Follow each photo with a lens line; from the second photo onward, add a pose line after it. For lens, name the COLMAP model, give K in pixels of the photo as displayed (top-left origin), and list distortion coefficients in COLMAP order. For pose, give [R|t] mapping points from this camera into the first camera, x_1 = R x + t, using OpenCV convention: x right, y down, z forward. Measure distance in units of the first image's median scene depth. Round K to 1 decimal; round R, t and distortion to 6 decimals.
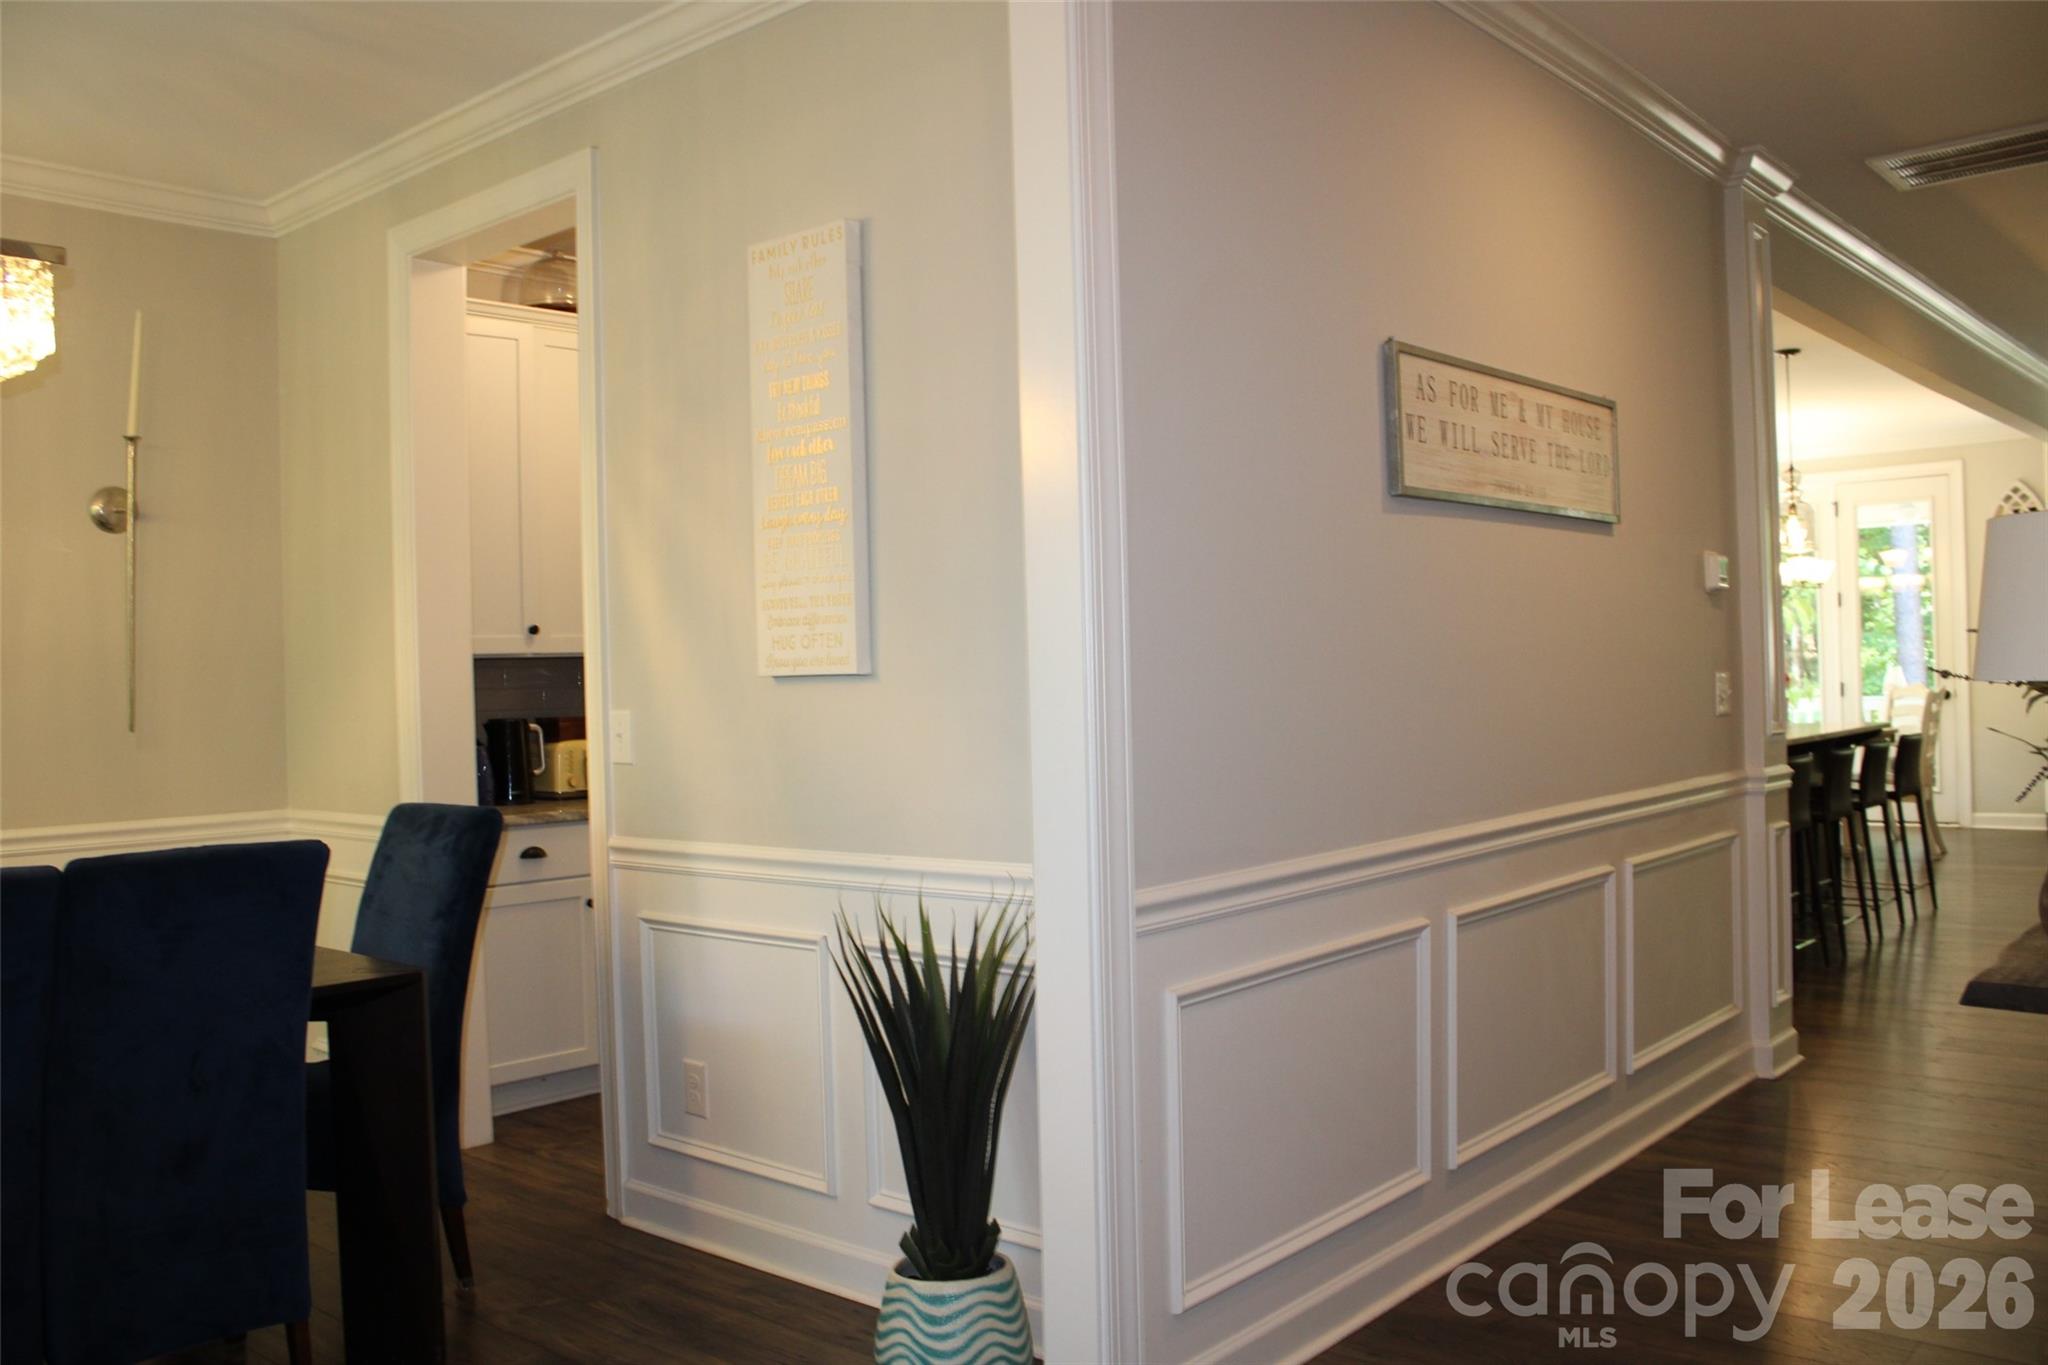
lens RADIAL K [[1718.2, 0, 1024.0], [0, 1718.2, 682.5], [0, 0, 1]] dist [-0.168197, 0.157455]
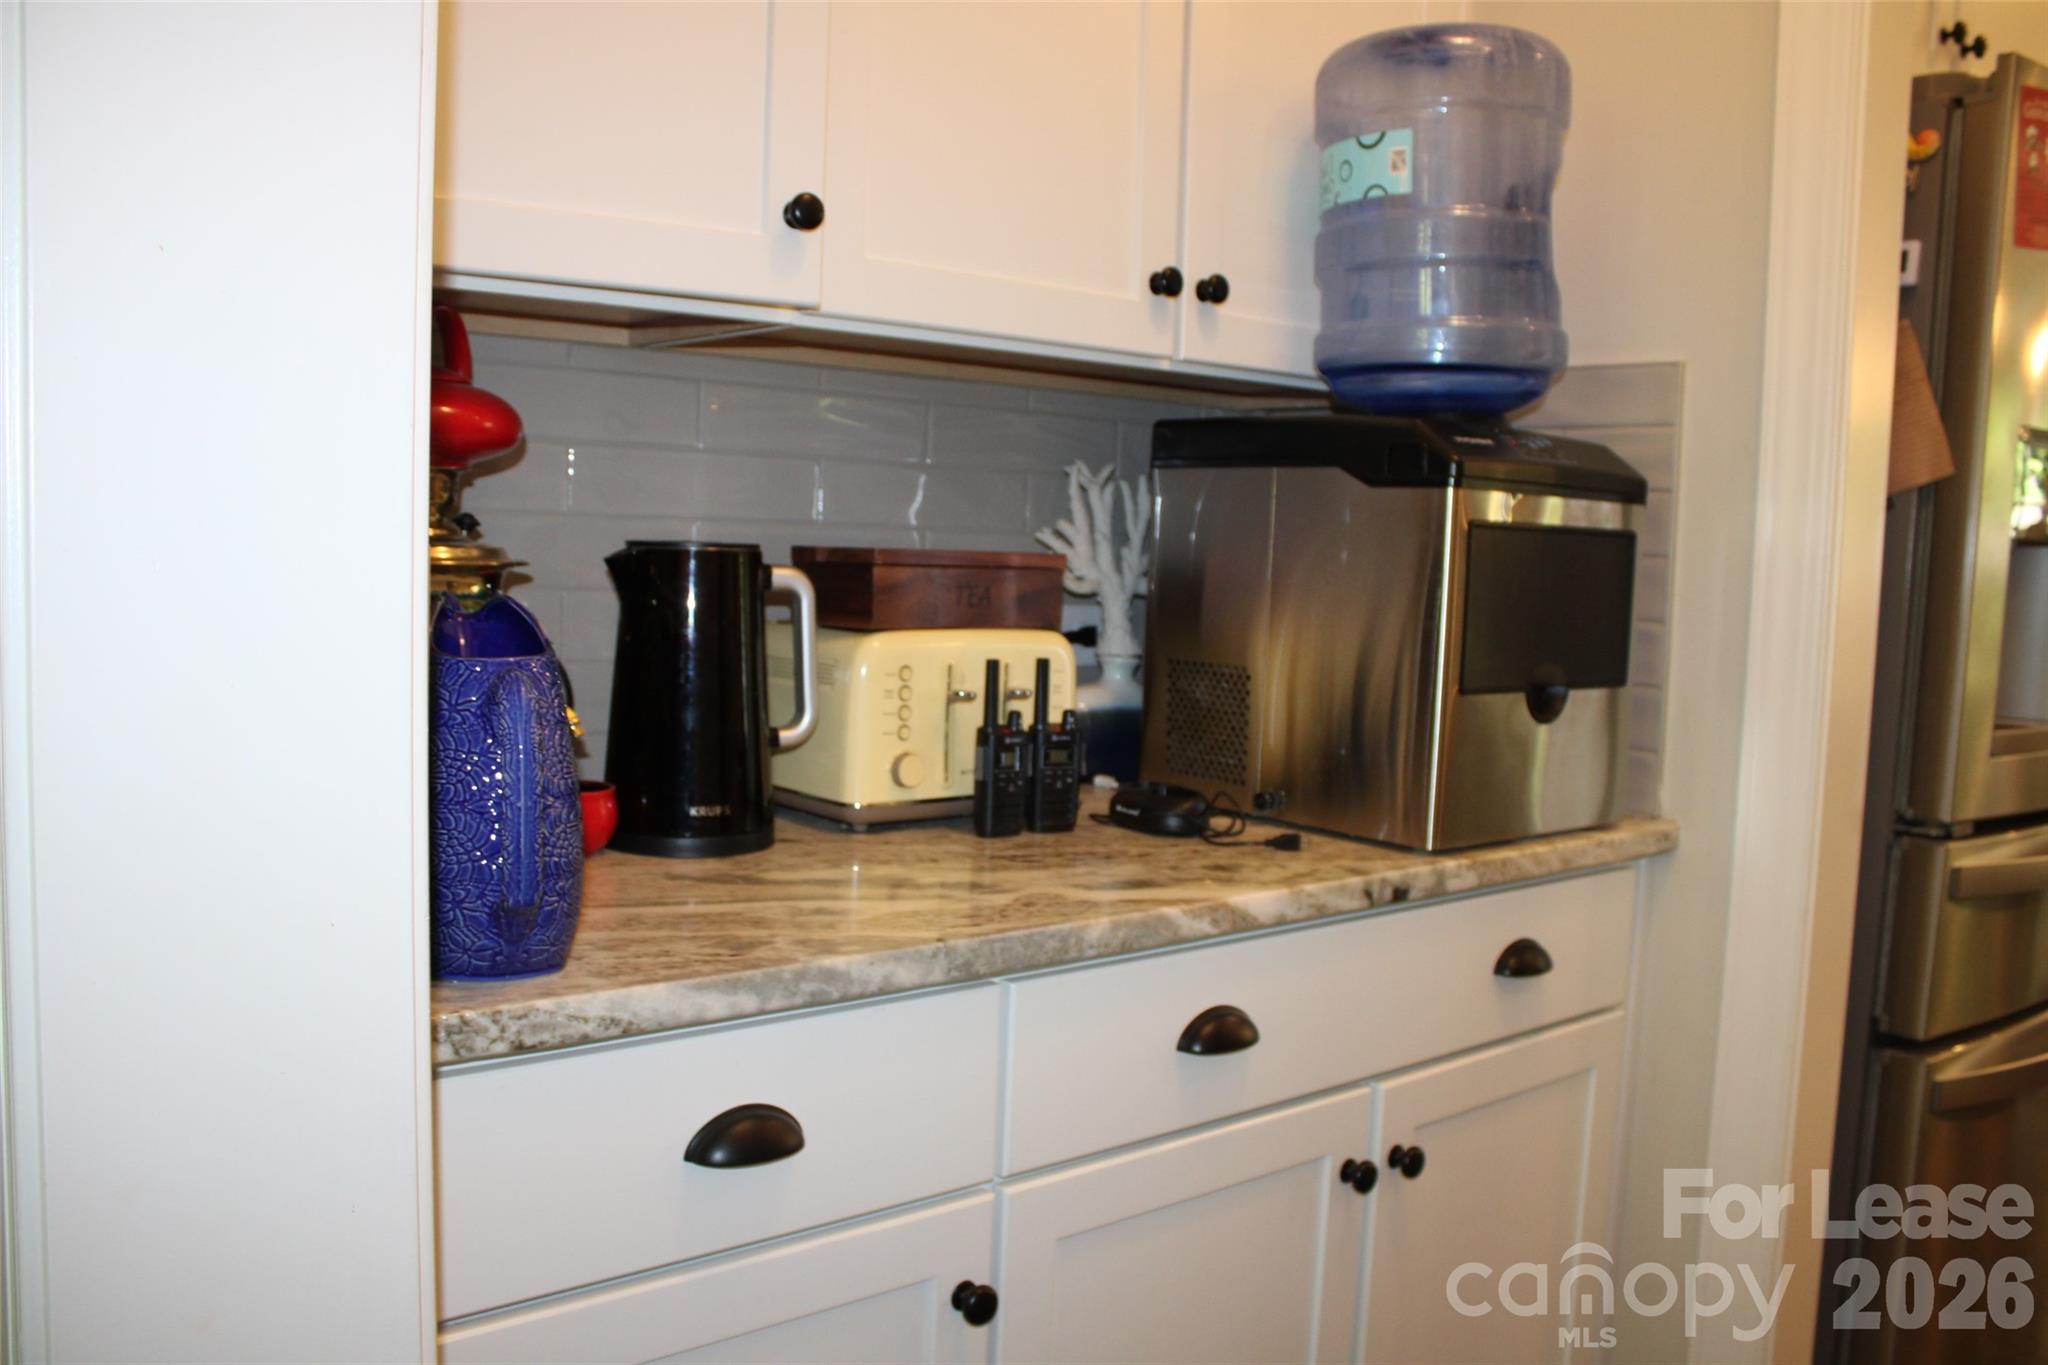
lens RADIAL K [[1718.2, 0, 1024.0], [0, 1718.2, 682.5], [0, 0, 1]] dist [-0.168197, 0.157455]
pose [[0.986570, 0.069487, -0.147825, -0.202335], [-0.058225, 0.995157, 0.079193, 0.018252], [0.152612, -0.069522, 0.985838, 0.710396]]
